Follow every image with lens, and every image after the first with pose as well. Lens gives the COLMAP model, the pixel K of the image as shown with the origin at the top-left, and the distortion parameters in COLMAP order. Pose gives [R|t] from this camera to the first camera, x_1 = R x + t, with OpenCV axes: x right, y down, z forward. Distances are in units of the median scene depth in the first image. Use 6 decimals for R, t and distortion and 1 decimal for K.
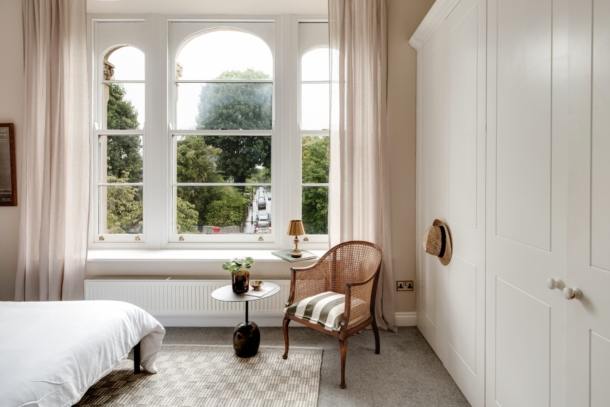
lens RADIAL K [[336.4, 0, 307.5], [0, 336.4, 181.5], [0, 0, 1]] dist [0.000468, 0.001165]
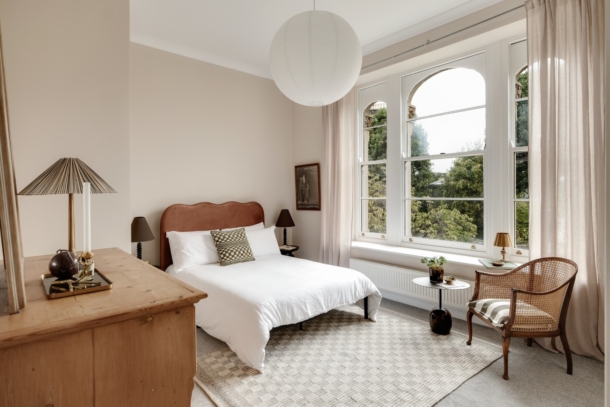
lens RADIAL K [[336.4, 0, 304.8], [0, 336.4, 200.1], [0, 0, 1]] dist [0.000468, 0.001165]
pose [[0.648341, 0.007733, -0.761311, 0.445241], [0.004019, 0.999900, 0.013579, -0.006825], [0.761340, -0.011864, 0.648245, -0.205413]]
